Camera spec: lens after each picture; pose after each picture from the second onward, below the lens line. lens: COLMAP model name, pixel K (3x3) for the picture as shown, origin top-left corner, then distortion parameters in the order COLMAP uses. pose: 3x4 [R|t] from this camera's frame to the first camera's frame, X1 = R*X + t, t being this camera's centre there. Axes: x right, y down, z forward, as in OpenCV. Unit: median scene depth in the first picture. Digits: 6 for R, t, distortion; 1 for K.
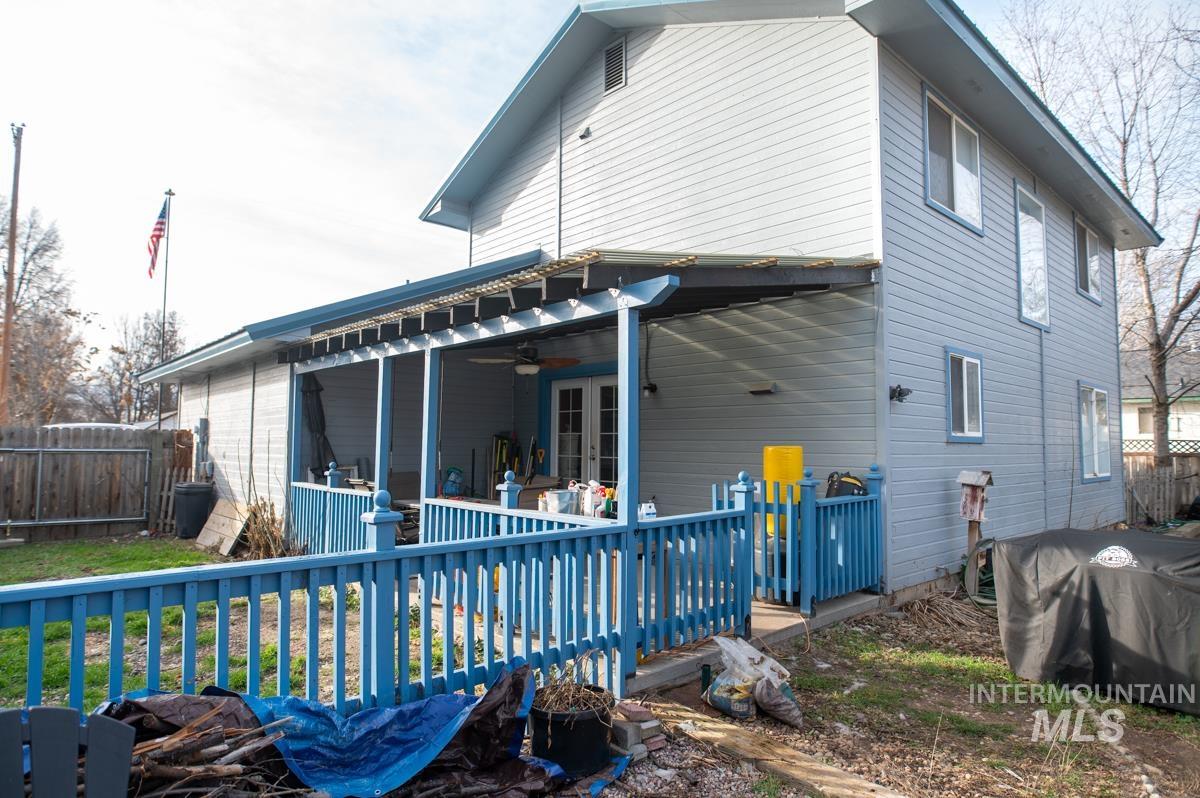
lens RADIAL K [[692.3, 0, 601.3], [0, 692.3, 399.4], [0, 0, 1]] dist [-0.025438, 0.002766]
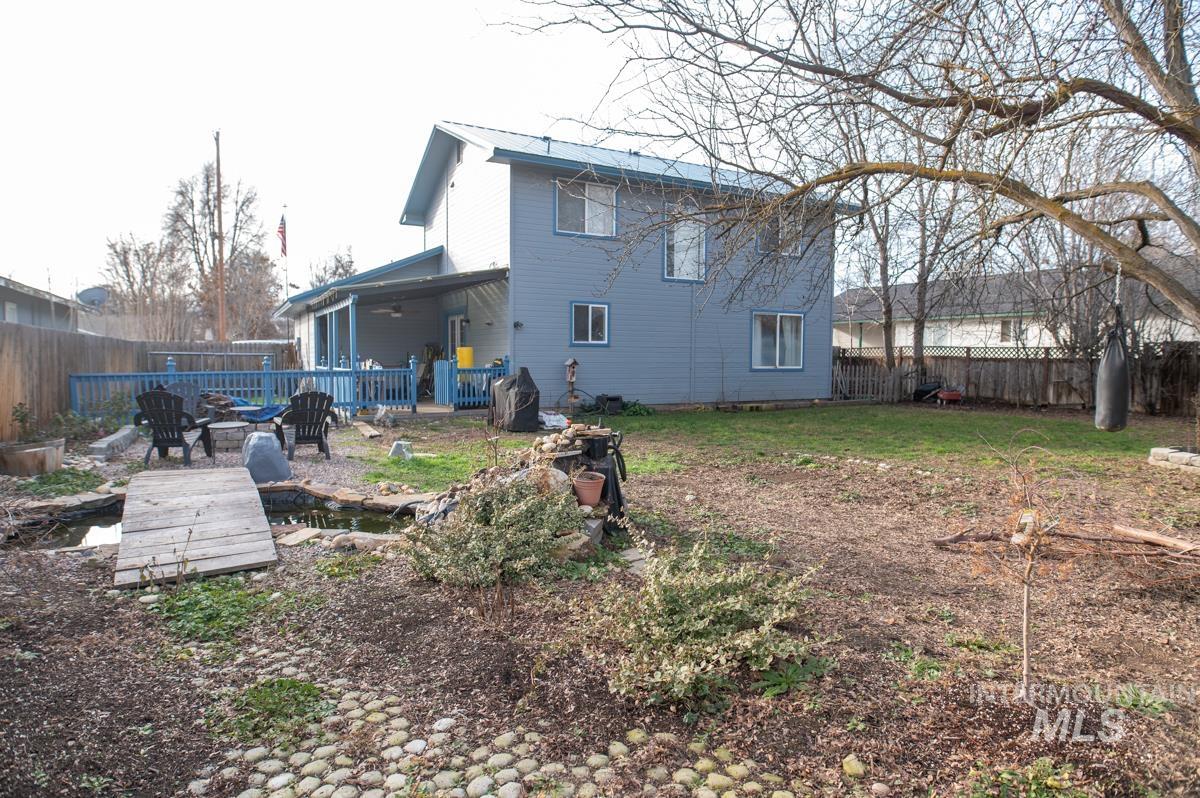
lens RADIAL K [[692.3, 0, 599.9], [0, 692.3, 396.5], [0, 0, 1]] dist [-0.025438, 0.002766]
pose [[0.971224, 0.011157, -0.237905, 0.833341], [0.018409, 0.992397, 0.121692, -0.031780], [0.237454, -0.122570, 0.963635, -0.809490]]
